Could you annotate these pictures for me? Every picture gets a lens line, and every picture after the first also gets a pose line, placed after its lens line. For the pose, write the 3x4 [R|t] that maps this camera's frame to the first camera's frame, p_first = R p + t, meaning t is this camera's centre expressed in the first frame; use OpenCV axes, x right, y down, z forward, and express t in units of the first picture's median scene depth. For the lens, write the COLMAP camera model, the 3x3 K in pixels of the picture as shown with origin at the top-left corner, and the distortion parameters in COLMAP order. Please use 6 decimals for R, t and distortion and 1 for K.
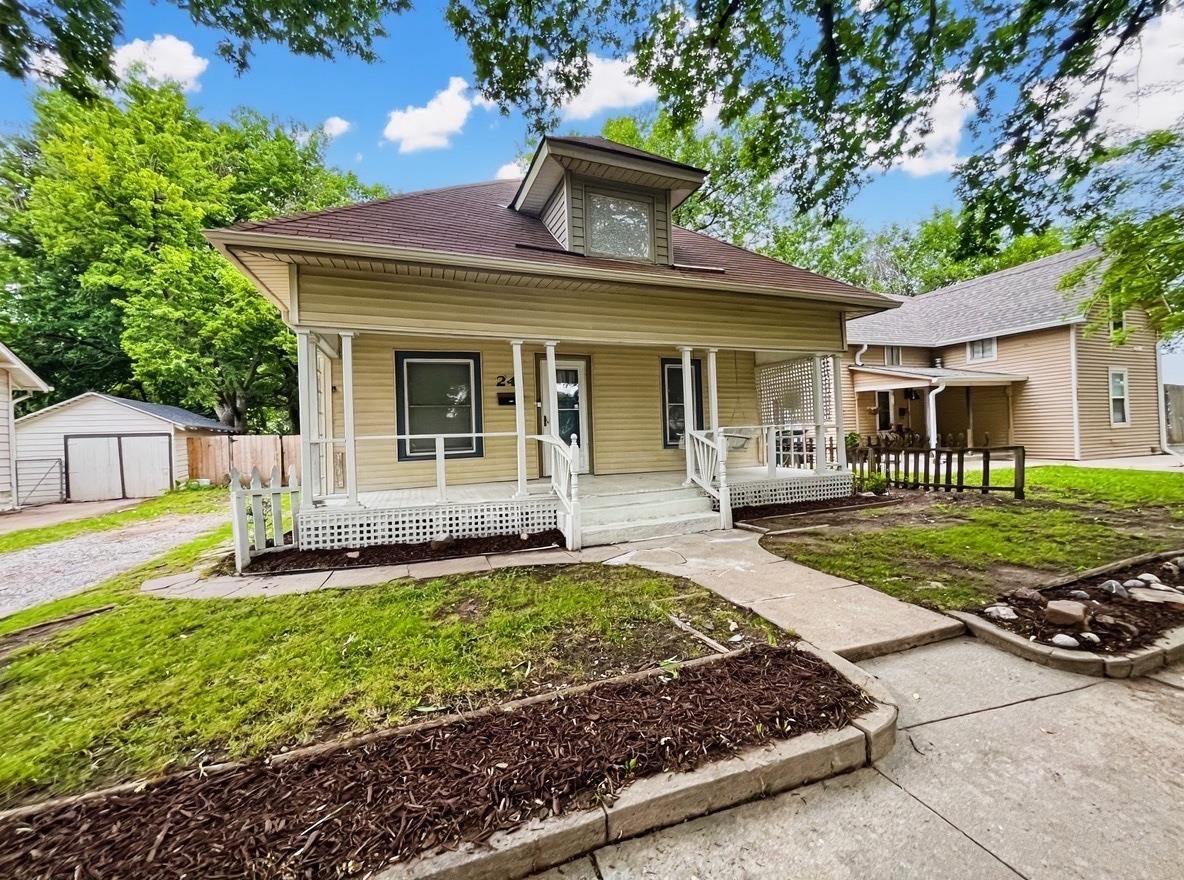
lens RADIAL K [[477.8, 0, 592.7], [0, 477.8, 439.1], [0, 0, 1]] dist [-0.001947, -0.000176]
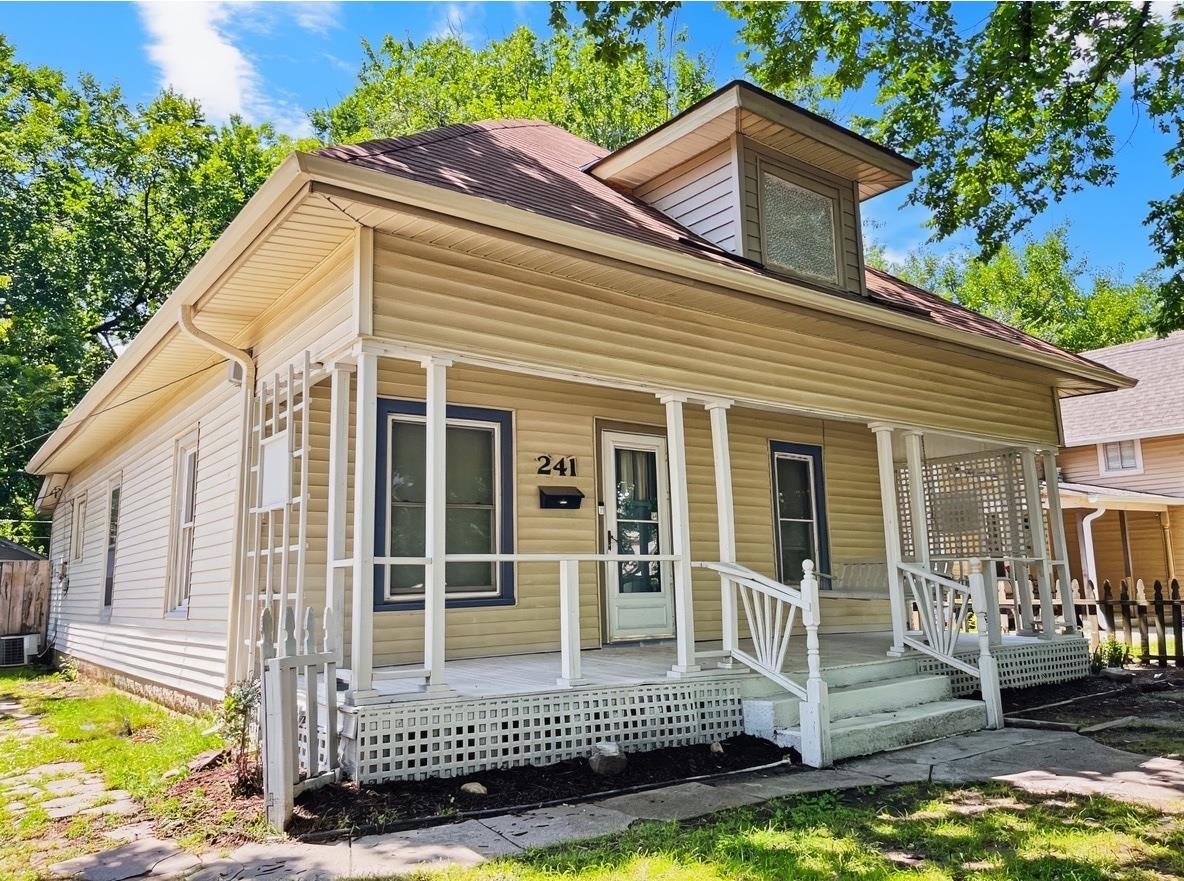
lens RADIAL K [[894.9, 0, 583.0], [0, 894.9, 446.4], [0, 0, 1]] dist [0.025166, 0.006512]
pose [[0.964278, 0.057238, 0.258636, -0.509401], [-0.015400, 0.986838, -0.160978, 0.027566], [-0.264446, 0.151245, 0.952467, 0.005367]]
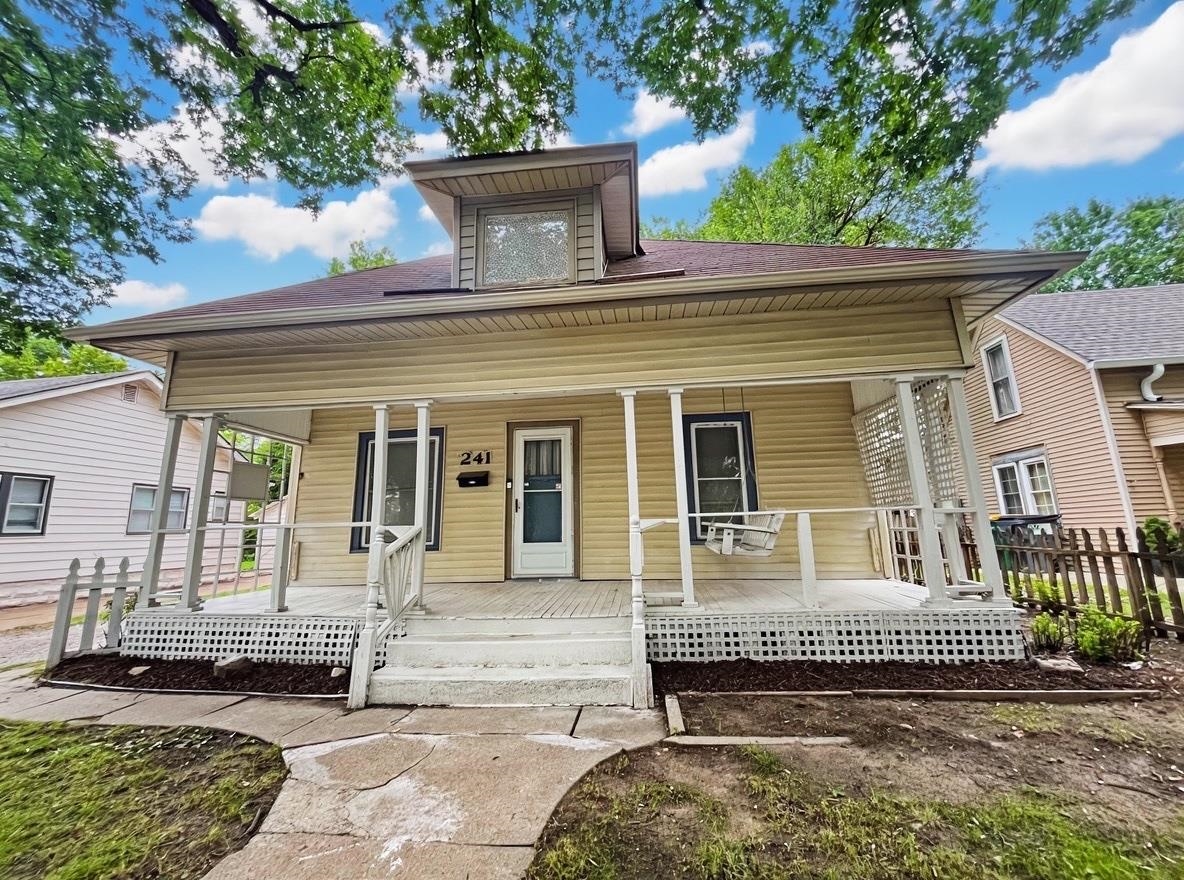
lens RADIAL K [[477.8, 0, 590.4], [0, 477.8, 436.1], [0, 0, 1]] dist [-0.001947, -0.000176]
pose [[0.889368, -0.076422, -0.450760, 0.472486], [-0.006207, 0.983821, -0.179044, -0.013470], [0.457150, 0.162034, 0.874505, 0.438019]]
